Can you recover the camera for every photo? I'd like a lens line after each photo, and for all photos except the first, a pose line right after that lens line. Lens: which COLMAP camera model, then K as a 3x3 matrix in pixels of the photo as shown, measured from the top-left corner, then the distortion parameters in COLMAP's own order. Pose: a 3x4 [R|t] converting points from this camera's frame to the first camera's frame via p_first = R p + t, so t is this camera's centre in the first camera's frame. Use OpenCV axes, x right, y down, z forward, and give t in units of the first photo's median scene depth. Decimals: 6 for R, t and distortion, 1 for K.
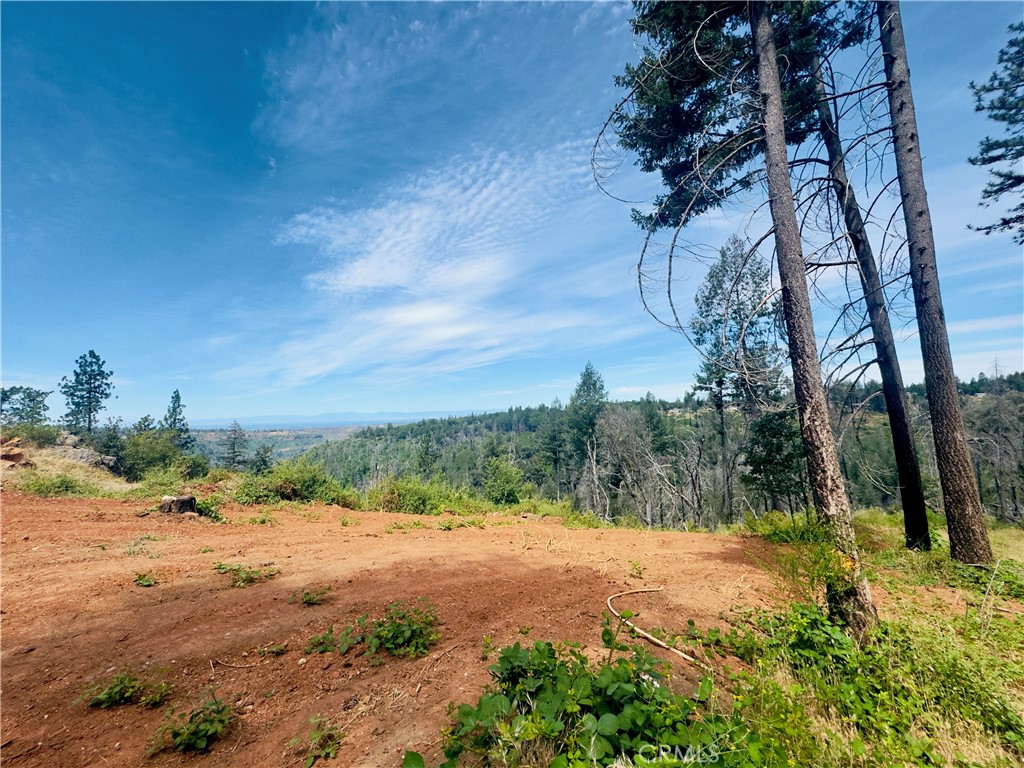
lens RADIAL K [[414.0, 0, 523.2], [0, 414.0, 386.7], [0, 0, 1]] dist [-0.005729, 0.001090]
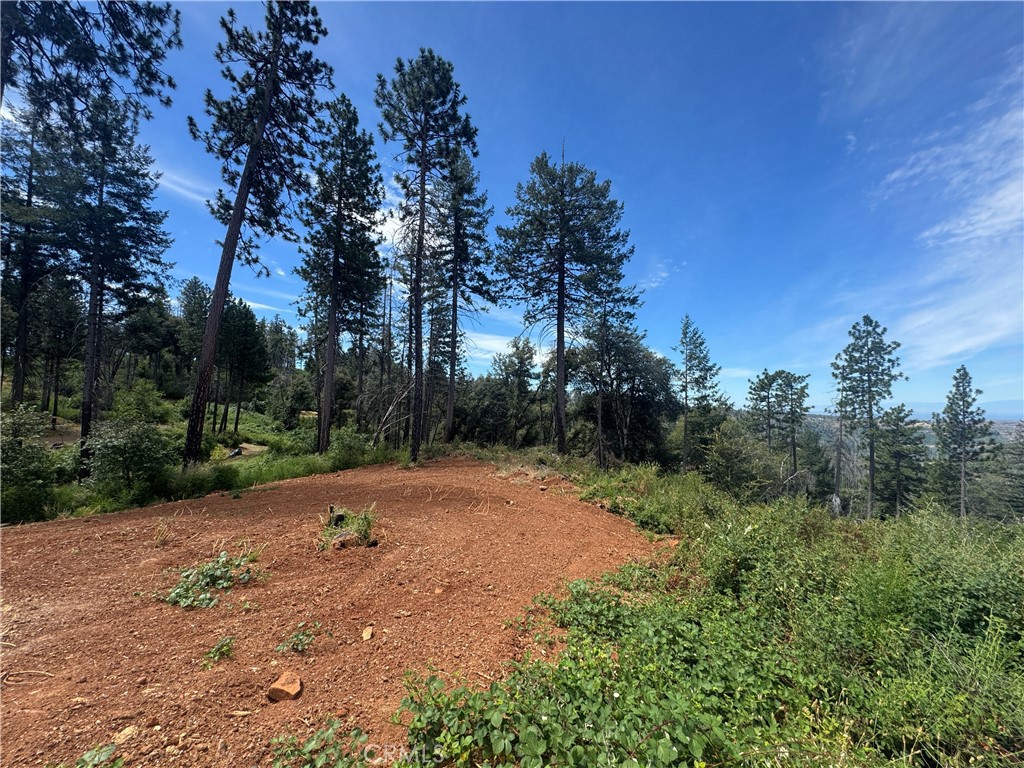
lens RADIAL K [[414.0, 0, 511.4], [0, 414.0, 389.5], [0, 0, 1]] dist [-0.005729, 0.001090]
pose [[0.267864, -0.012540, -0.963375, -0.637024], [0.050767, 0.998710, 0.001115, 0.012040], [0.962118, -0.049206, 0.268155, 0.240320]]
